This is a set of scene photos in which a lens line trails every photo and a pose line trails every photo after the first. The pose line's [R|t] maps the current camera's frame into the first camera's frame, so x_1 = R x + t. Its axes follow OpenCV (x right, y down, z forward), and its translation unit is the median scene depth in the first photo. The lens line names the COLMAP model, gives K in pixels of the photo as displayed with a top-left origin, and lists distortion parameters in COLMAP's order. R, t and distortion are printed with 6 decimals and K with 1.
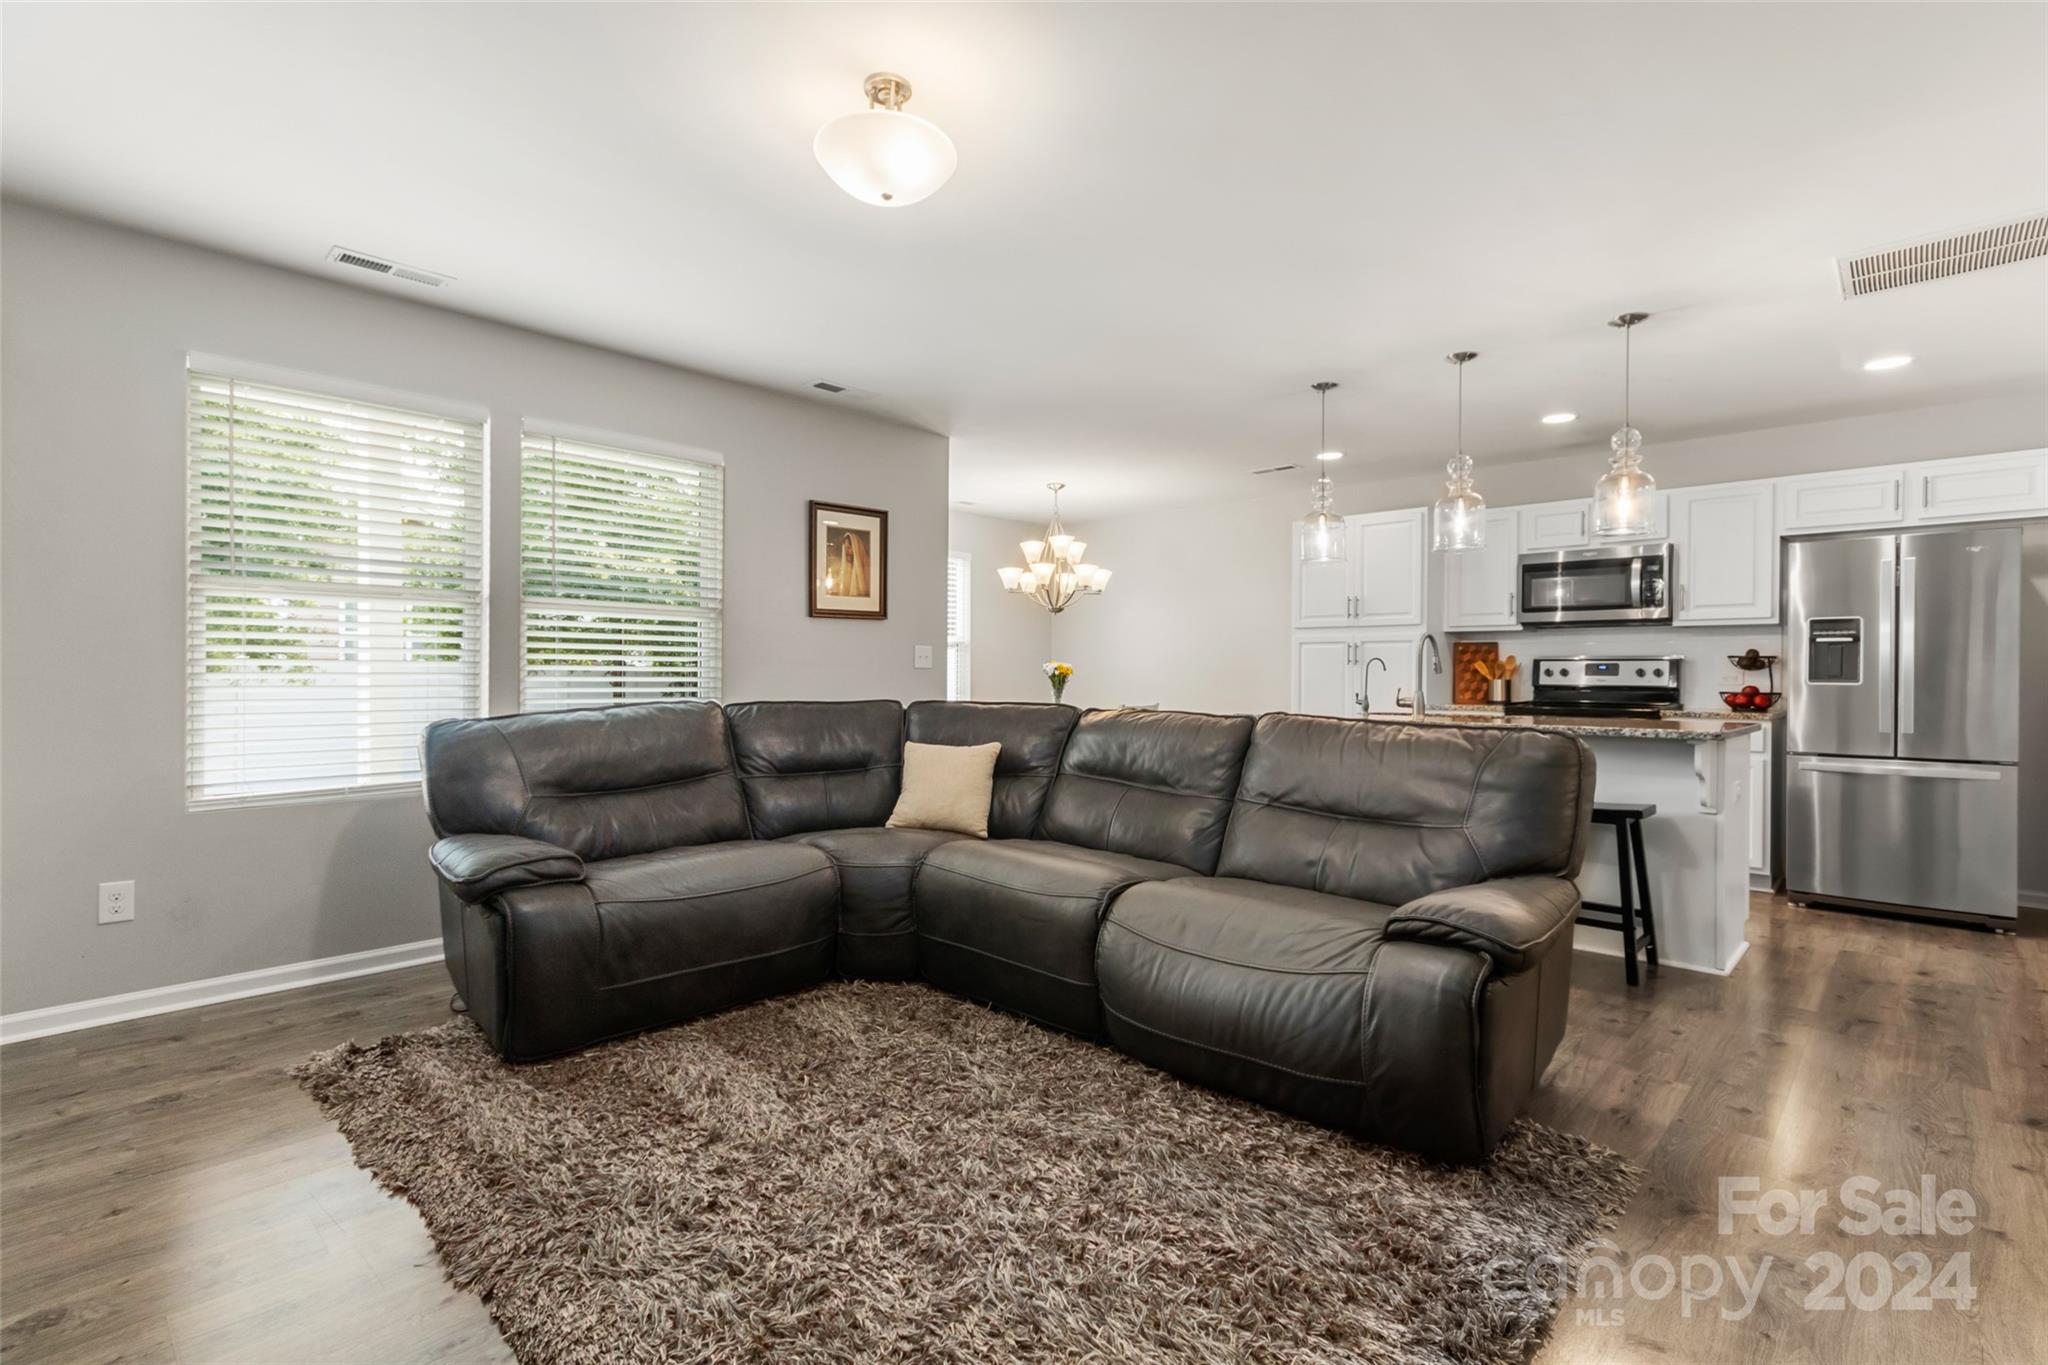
lens RADIAL K [[958.2, 0, 1024.0], [0, 958.2, 682.5], [0, 0, 1]] dist [0.002509, -0.000197]
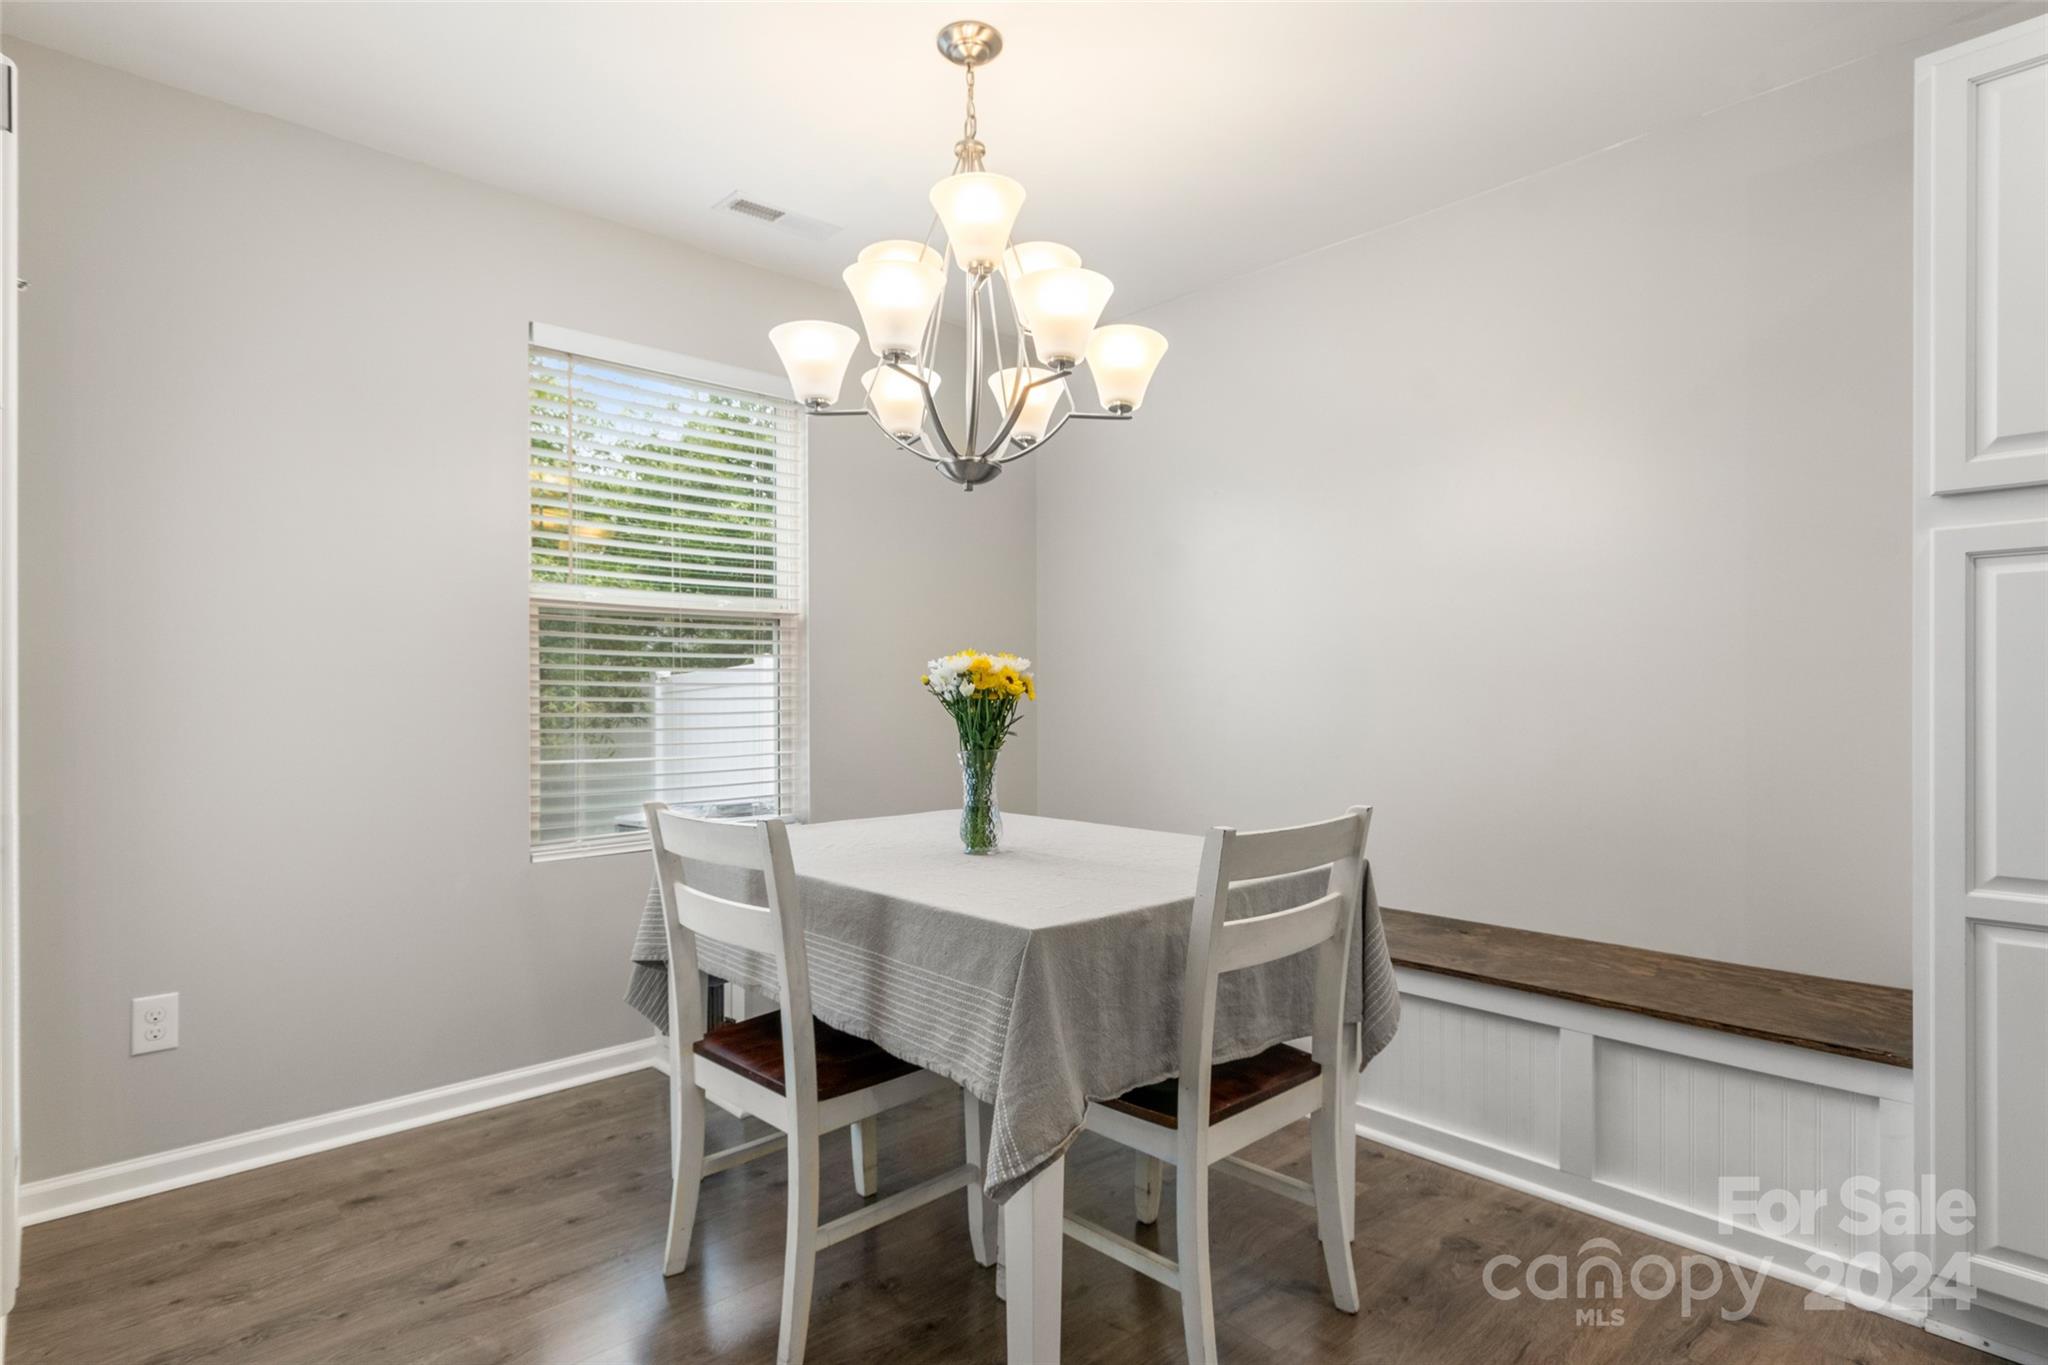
lens RADIAL K [[1062.2, 0, 982.1], [0, 1062.2, 703.4], [0, 0, 1]] dist [0.001484, 0.000277]
pose [[0.995397, -0.004187, -0.095748, 0.086046], [0.003904, 0.999987, -0.003144, -0.006463], [0.095760, 0.002756, 0.995401, 0.874668]]
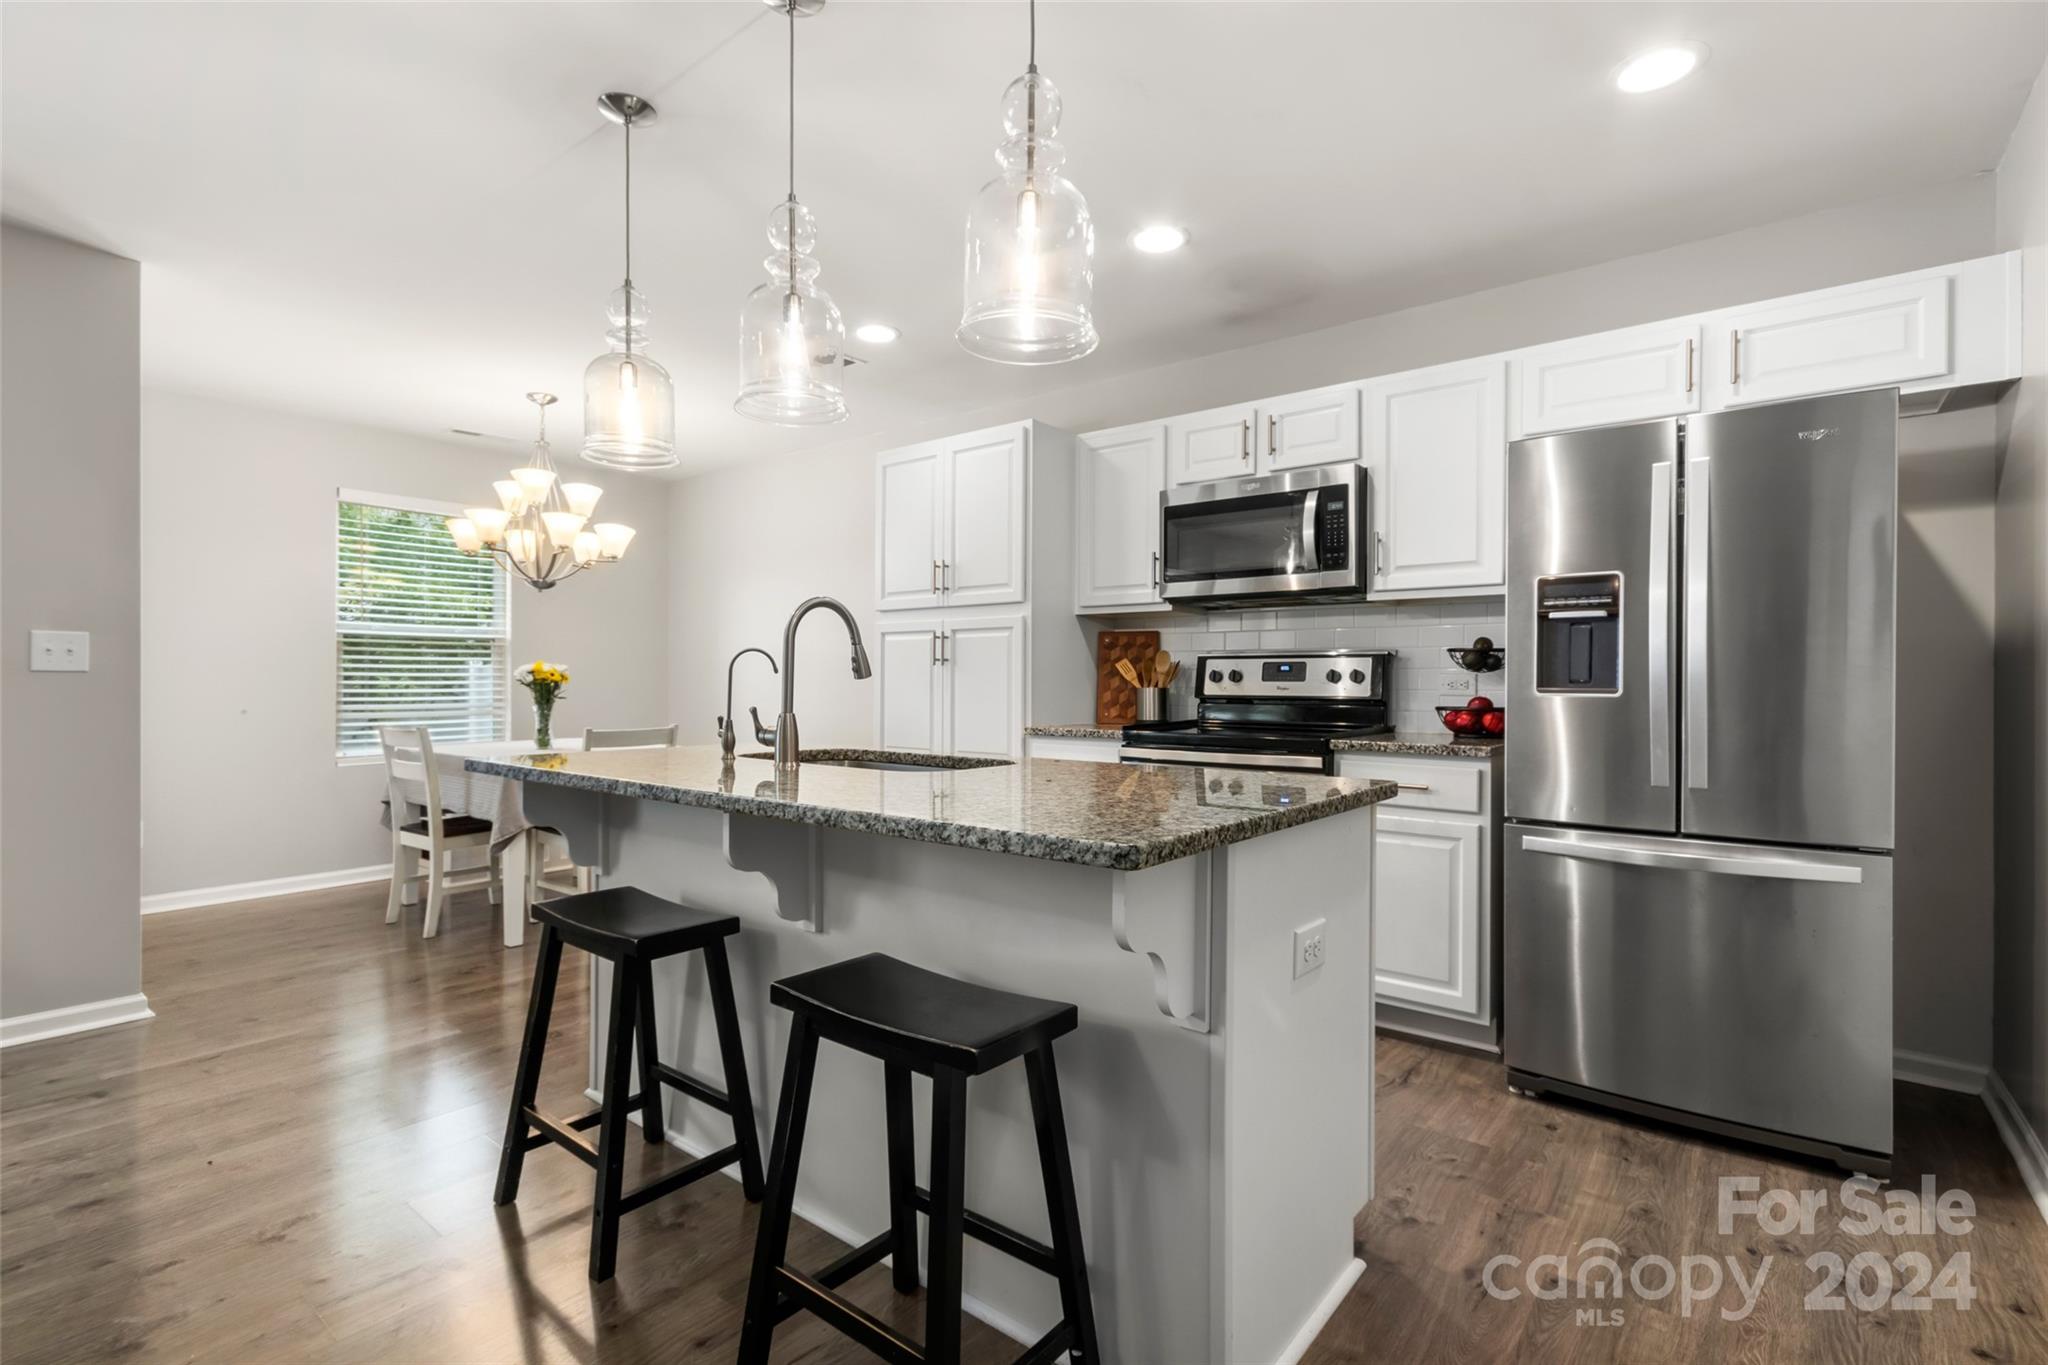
lens RADIAL K [[953.3, 0, 1024.0], [0, 953.3, 682.5], [0, 0, 1]] dist [-0.000199, 0.000249]
pose [[0.996891, -0.003242, 0.078726, 0.405082], [0.003653, 0.999980, -0.005084, -0.003692], [-0.078708, 0.005356, 0.996883, 0.402204]]
